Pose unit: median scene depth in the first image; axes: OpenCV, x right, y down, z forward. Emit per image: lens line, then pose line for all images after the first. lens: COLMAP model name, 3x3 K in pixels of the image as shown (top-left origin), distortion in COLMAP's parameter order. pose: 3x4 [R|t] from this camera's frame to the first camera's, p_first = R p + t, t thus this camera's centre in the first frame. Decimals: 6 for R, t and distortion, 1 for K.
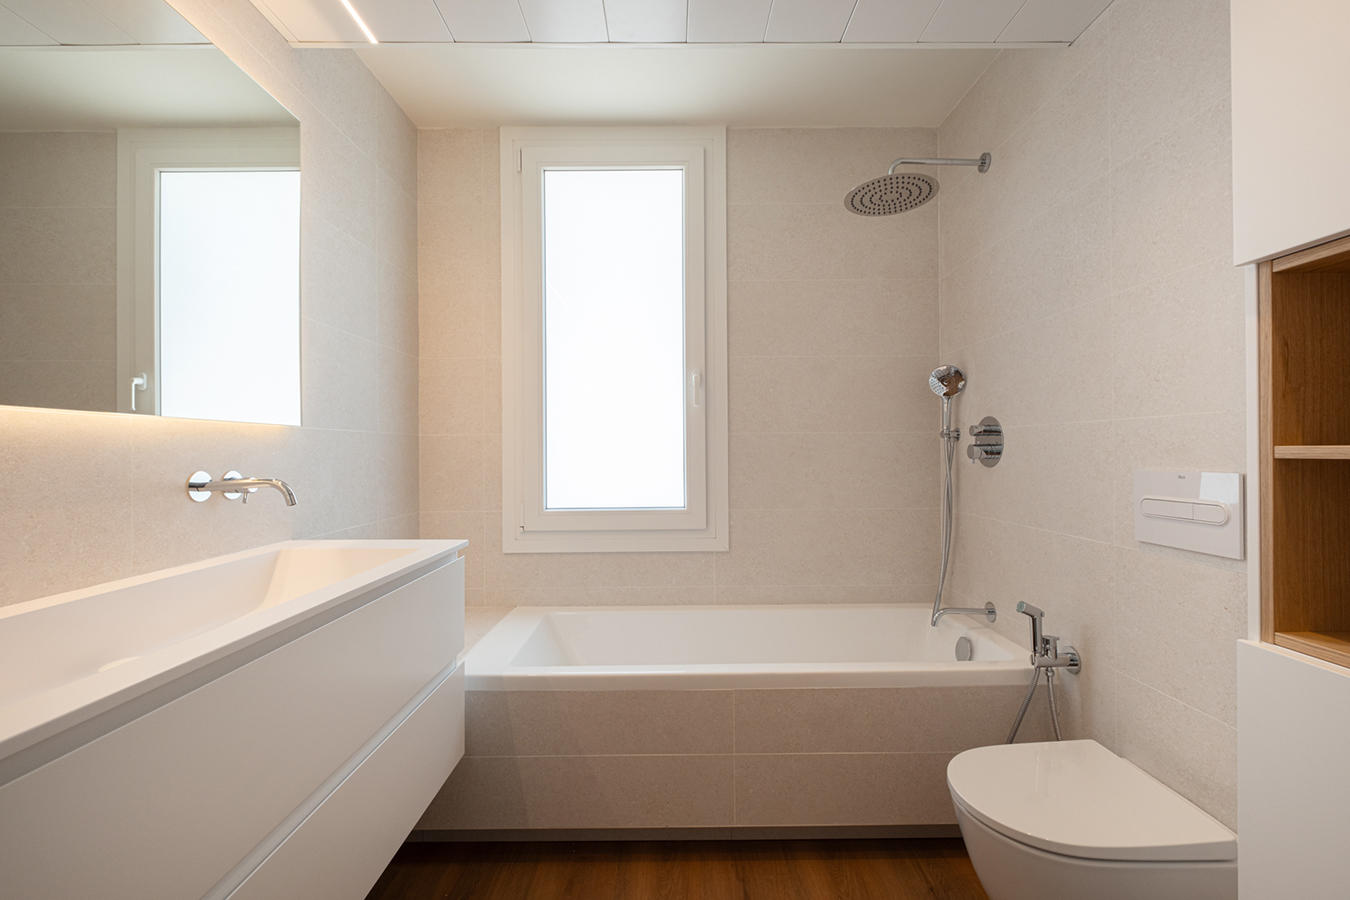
lens RADIAL K [[587.6, 0, 673.8], [0, 587.6, 449.7], [0, 0, 1]] dist [0.000569, 0.000046]
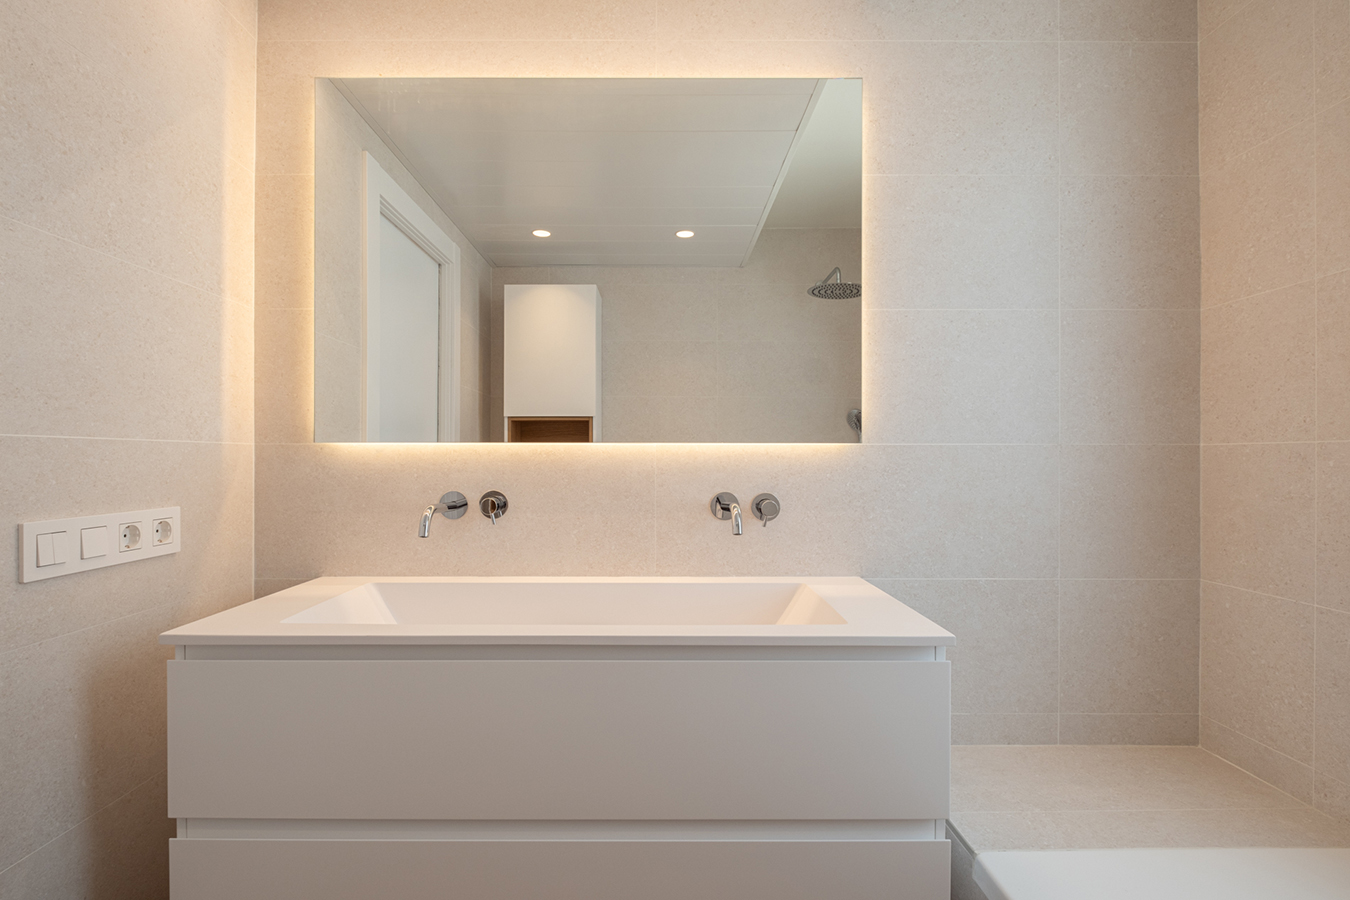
lens RADIAL K [[660.2, 0, 672.9], [0, 660.2, 452.0], [0, 0, 1]] dist [-0.004511, -0.000681]
pose [[0.003882, 0.003783, -0.999985, 0.256658], [0.001461, 0.999992, 0.003789, -0.026383], [0.999991, -0.001476, 0.003877, 0.616062]]
